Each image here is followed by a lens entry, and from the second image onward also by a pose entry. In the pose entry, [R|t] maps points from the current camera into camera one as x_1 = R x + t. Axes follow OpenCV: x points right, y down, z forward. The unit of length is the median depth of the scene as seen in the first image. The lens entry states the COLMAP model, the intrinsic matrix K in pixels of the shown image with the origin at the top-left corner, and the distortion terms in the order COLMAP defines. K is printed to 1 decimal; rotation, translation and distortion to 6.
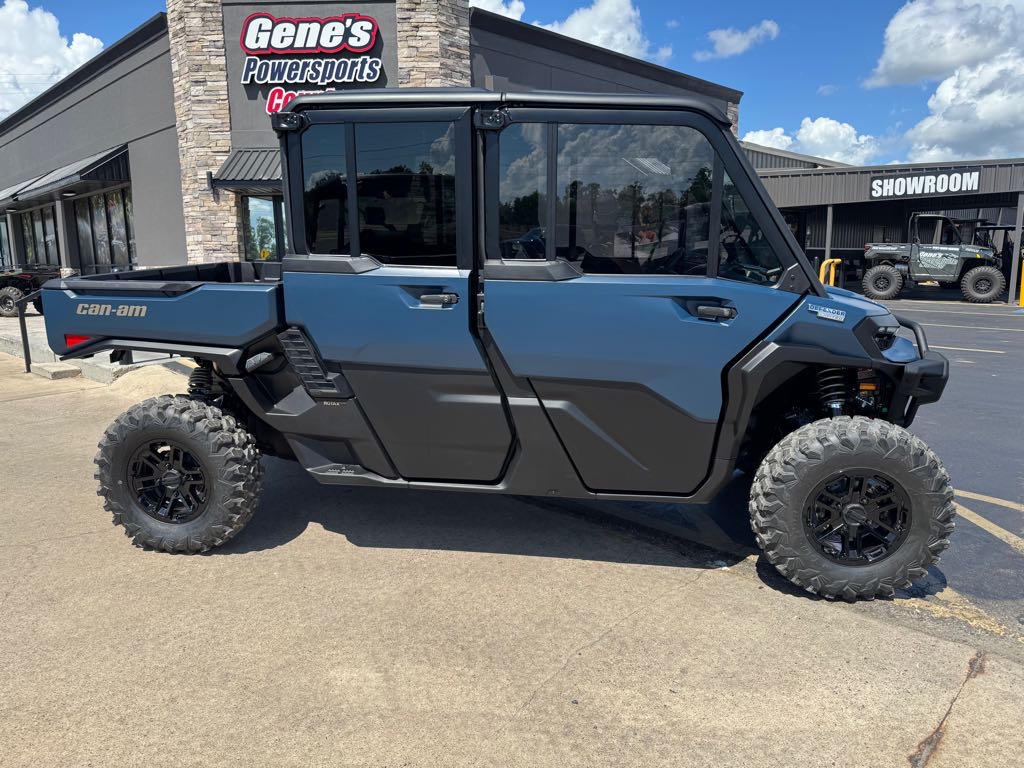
lens RADIAL K [[725.7, 0, 509.1], [0, 725.7, 380.7], [0, 0, 1]] dist [0.019622, -0.027085]
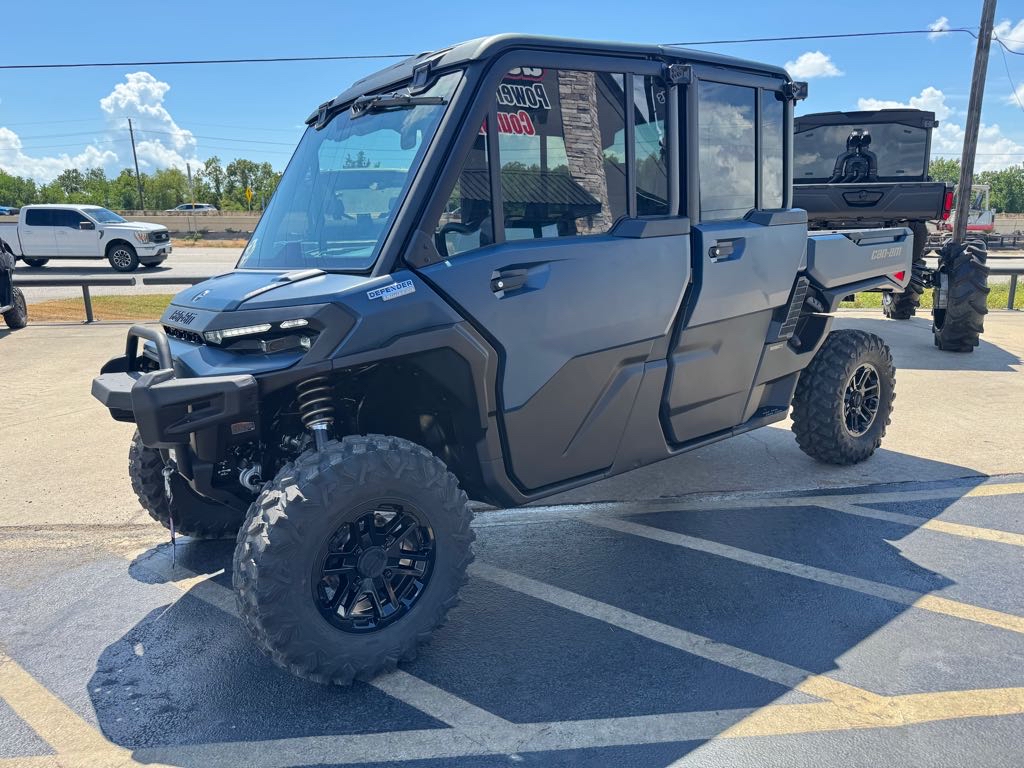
lens RADIAL K [[725.7, 0, 516.2], [0, 725.7, 390.0], [0, 0, 1]] dist [0.019622, -0.027085]
pose [[-0.690404, 0.179334, -0.700844, 0.855471], [-0.110573, 0.931244, 0.347215, -0.340935], [0.714924, 0.317213, -0.623105, 1.846680]]
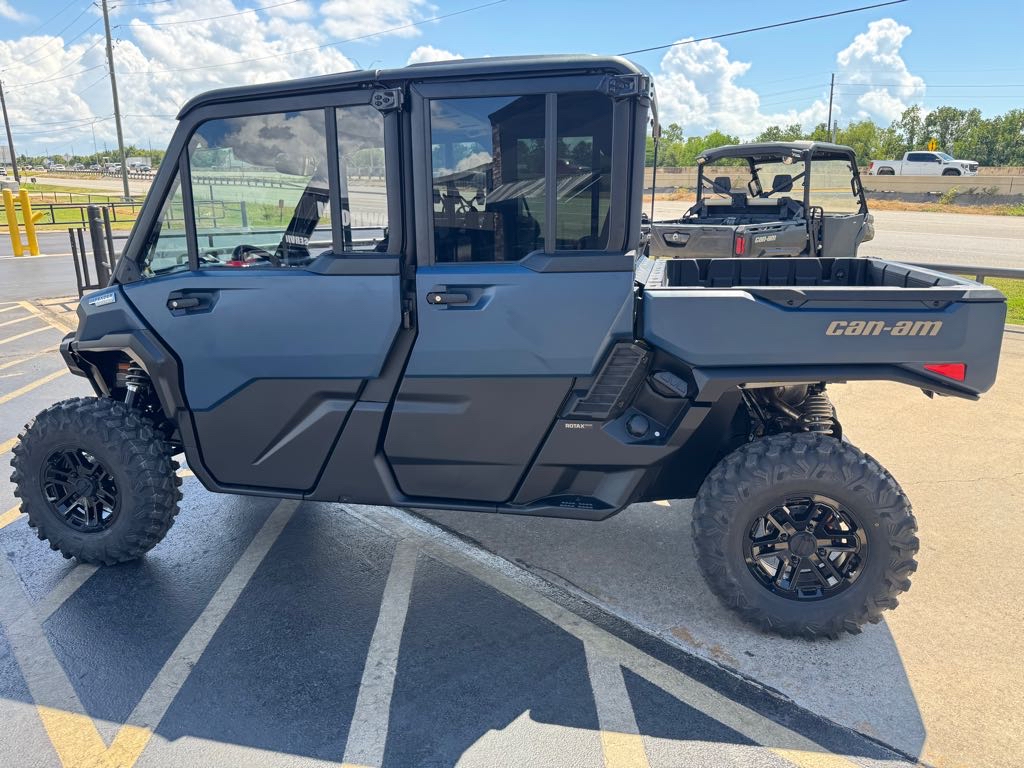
lens RADIAL K [[725.7, 0, 521.6], [0, 725.7, 394.7], [0, 0, 1]] dist [0.019622, -0.027085]
pose [[-0.997078, -0.009305, 0.075823, -0.161593], [0.025723, 0.893695, 0.447938, -0.471468], [-0.071931, 0.448579, -0.890844, 2.151749]]
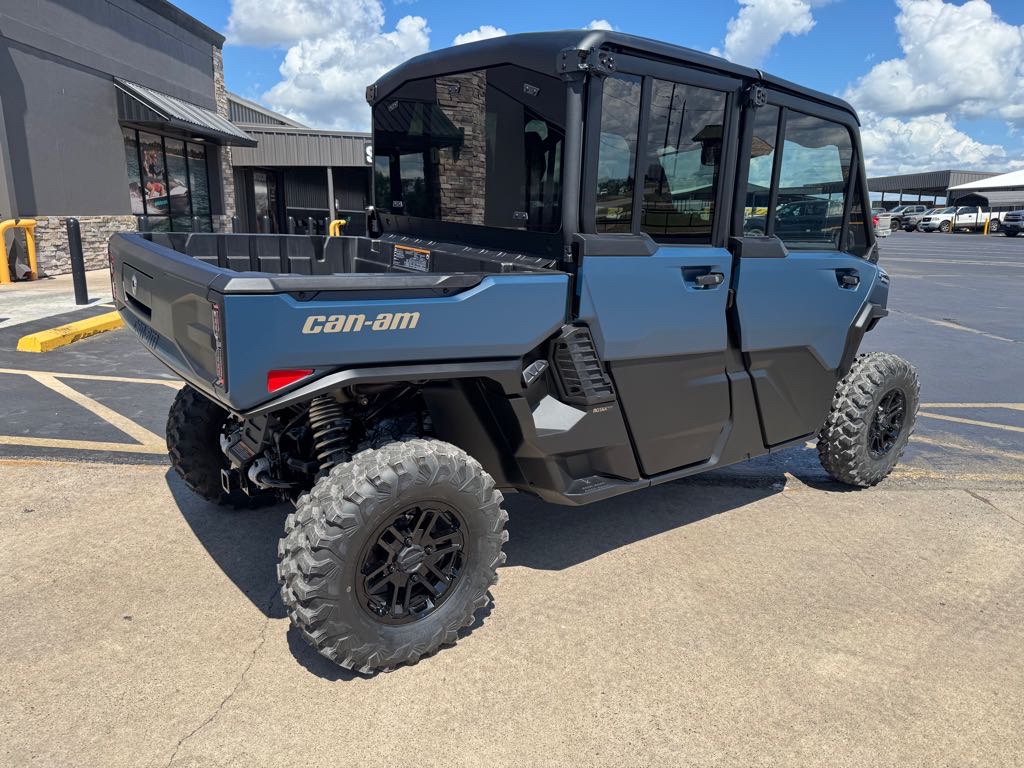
lens RADIAL K [[725.7, 0, 513.6], [0, 725.7, 389.6], [0, 0, 1]] dist [0.019622, -0.027085]
pose [[0.701396, -0.150734, 0.696651, -0.880168], [0.102181, 0.988552, 0.111016, -0.094215], [-0.705409, -0.006682, 0.708769, 0.457708]]
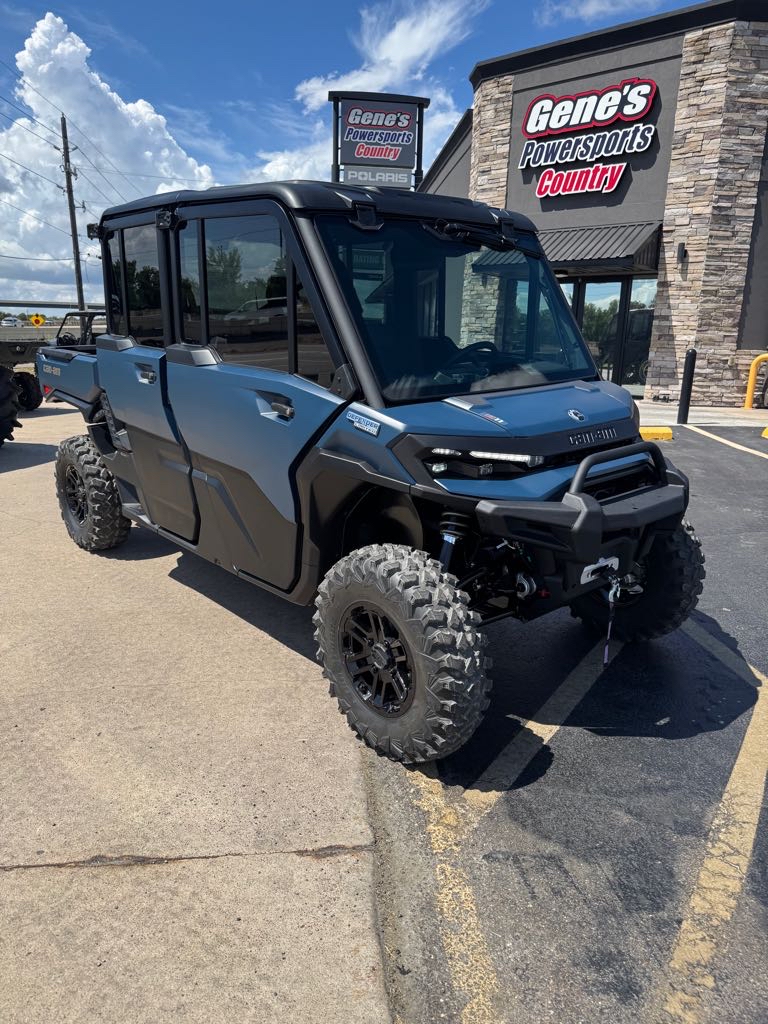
lens RADIAL K [[725.7, 0, 380.2], [0, 725.7, 504.7], [0, 0, 1]] dist [0.019622, -0.027085]
pose [[0.758234, 0.177391, -0.627387, 0.885270], [-0.140778, 0.984120, 0.108117, -0.080682], [0.636603, 0.006344, 0.771166, 0.294504]]
